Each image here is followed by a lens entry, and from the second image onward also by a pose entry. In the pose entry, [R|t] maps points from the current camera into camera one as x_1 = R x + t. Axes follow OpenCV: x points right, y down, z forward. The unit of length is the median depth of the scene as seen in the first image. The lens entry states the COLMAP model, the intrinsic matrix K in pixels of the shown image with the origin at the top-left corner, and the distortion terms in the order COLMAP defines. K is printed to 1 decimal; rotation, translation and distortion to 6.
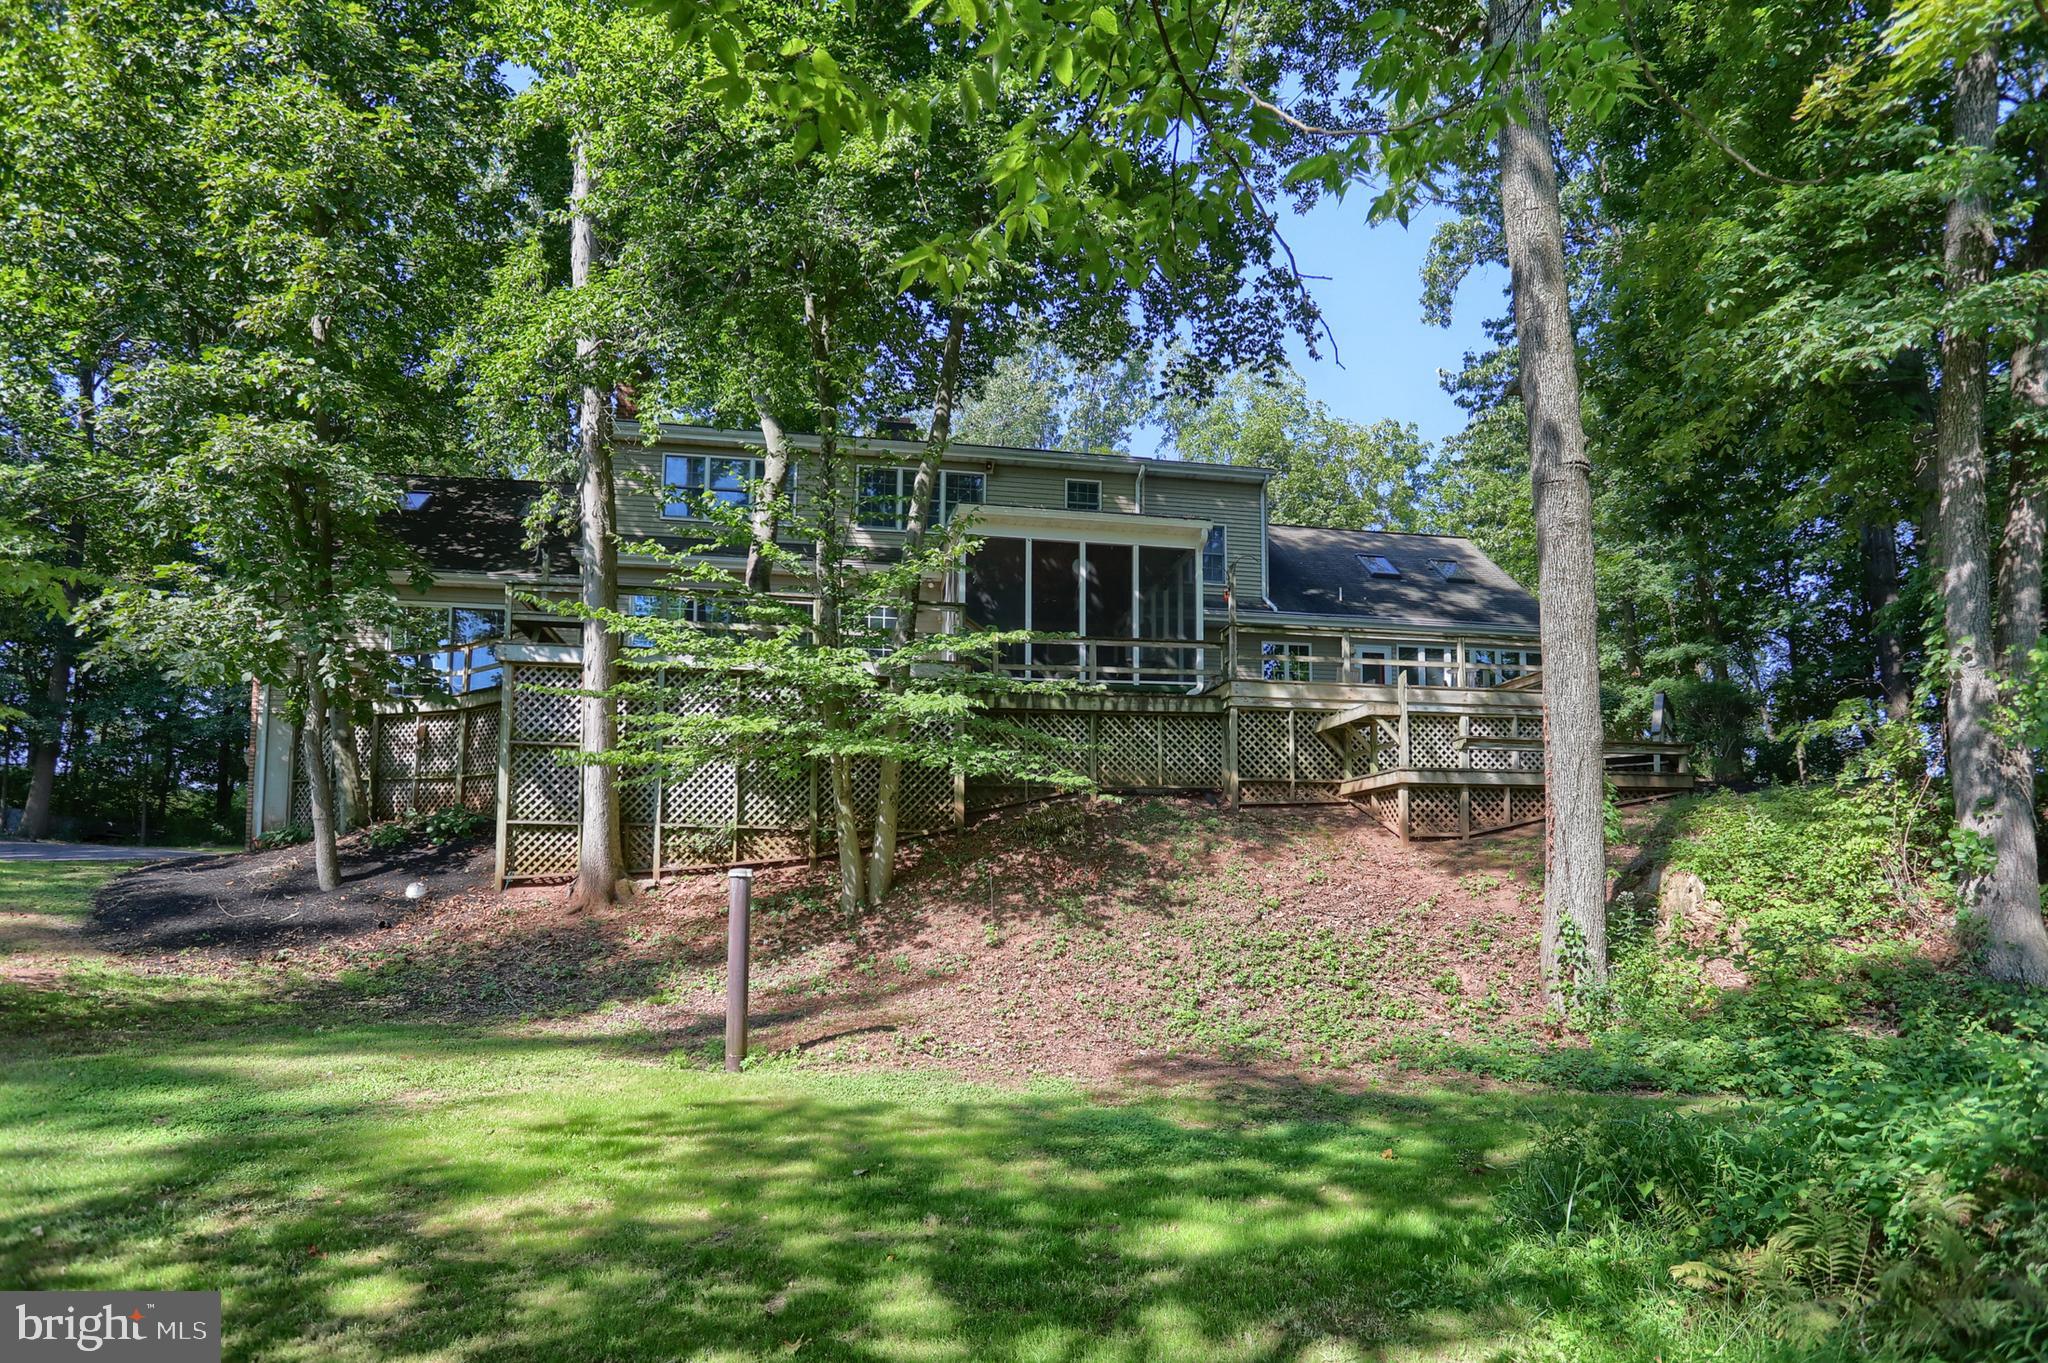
lens RADIAL K [[1026.3, 0, 1025.7], [0, 1026.3, 791.5], [0, 0, 1]] dist [-0.023511, 0.000436]
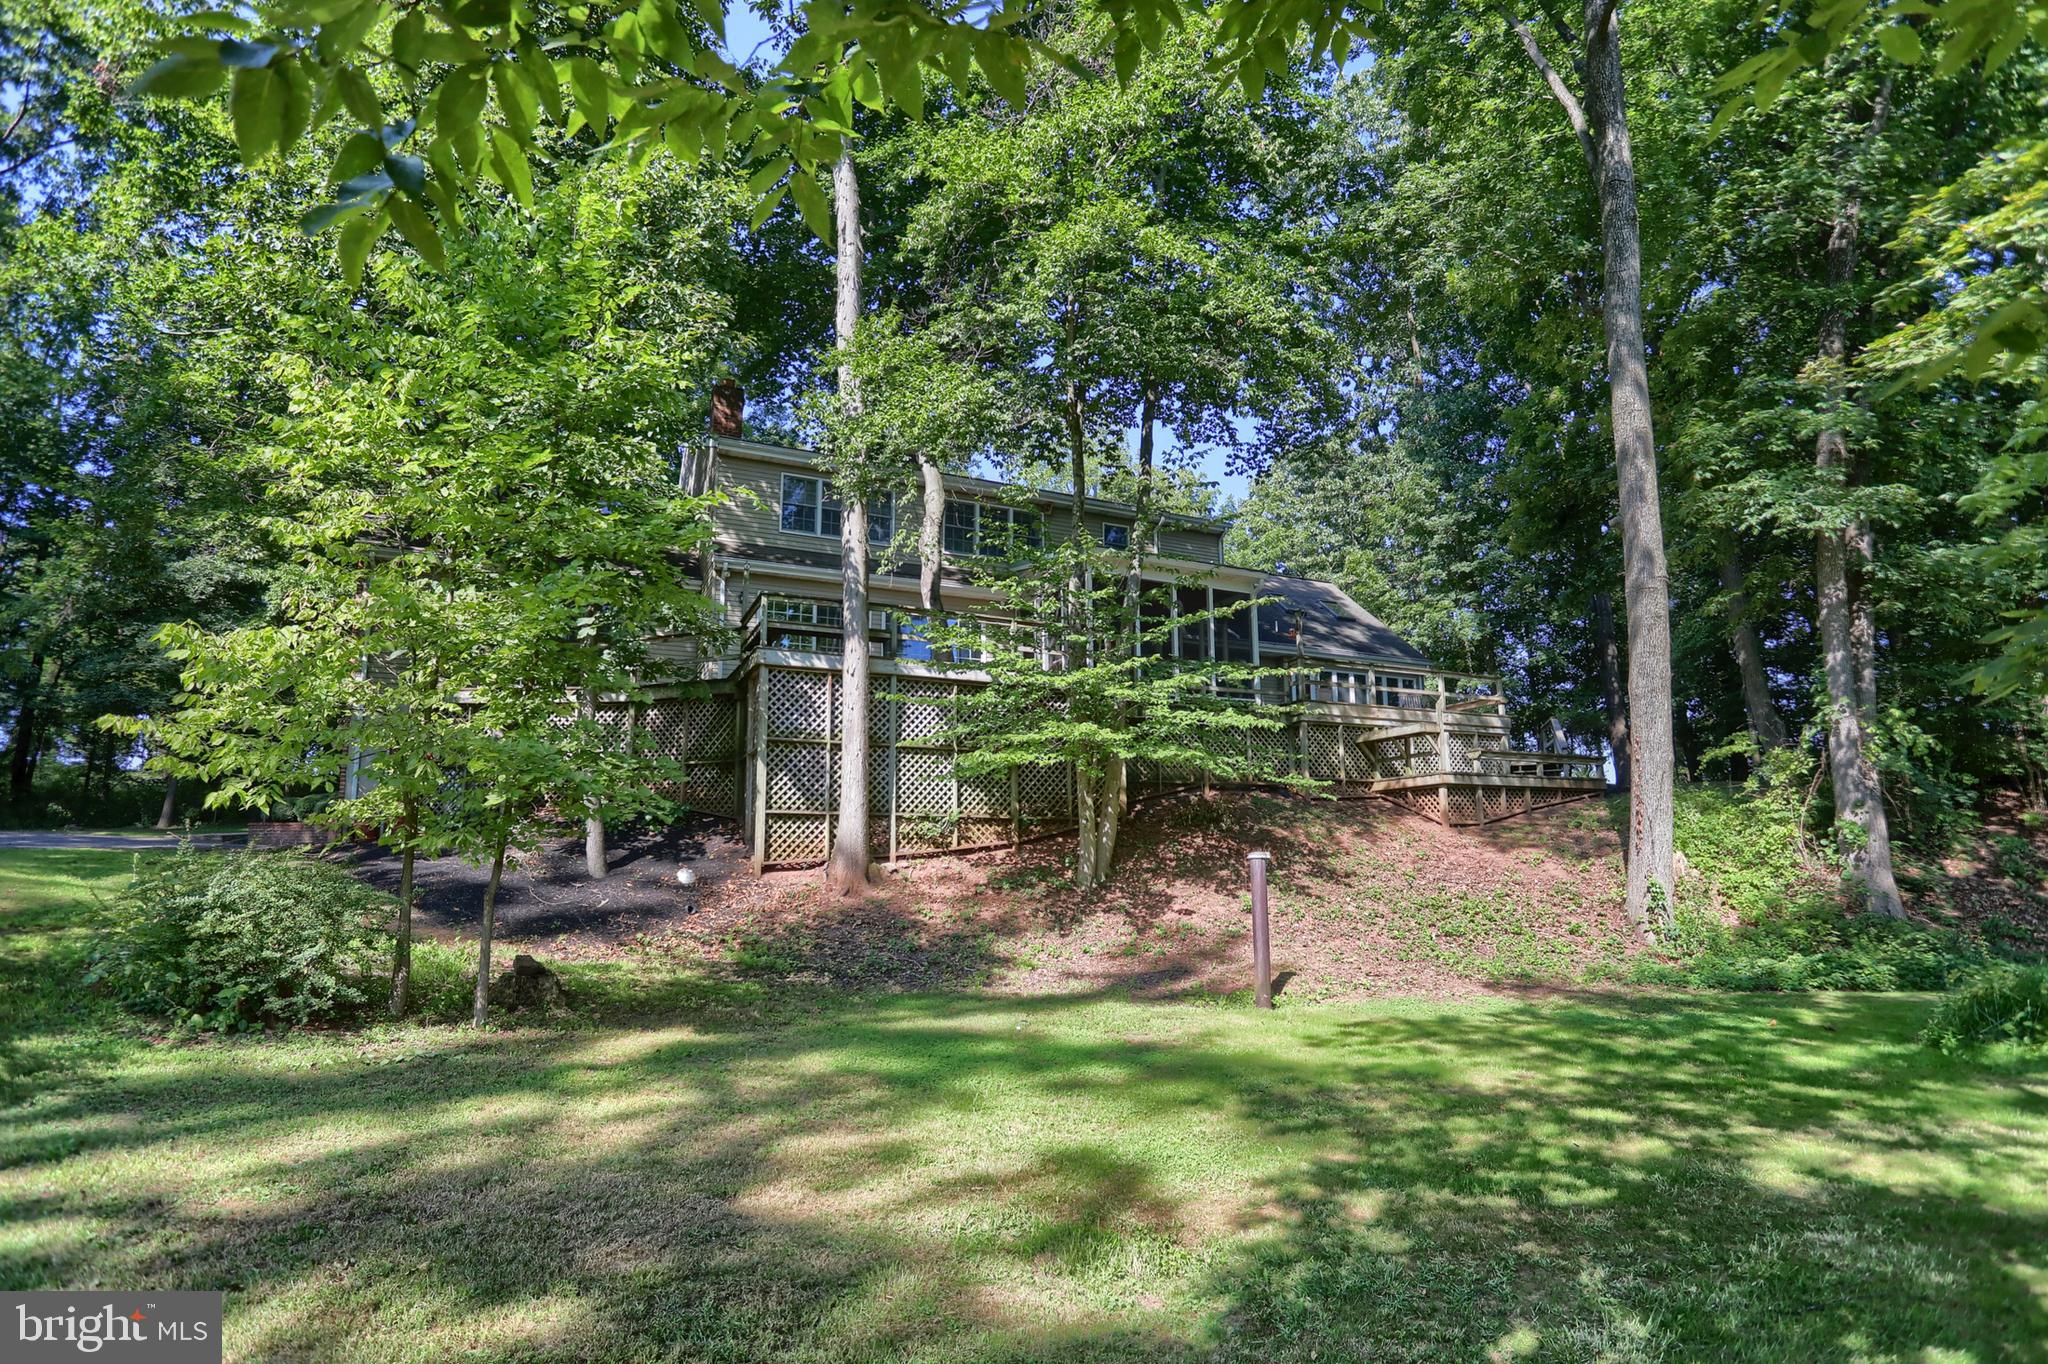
lens RADIAL K [[992.4, 0, 989.7], [0, 992.4, 698.2], [0, 0, 1]] dist [-0.009071, 0.000335]
pose [[0.961059, 0.033916, 0.274254, -0.566008], [-0.012892, 0.996862, -0.078102, -0.010577], [-0.276043, 0.071525, 0.958480, -0.086121]]
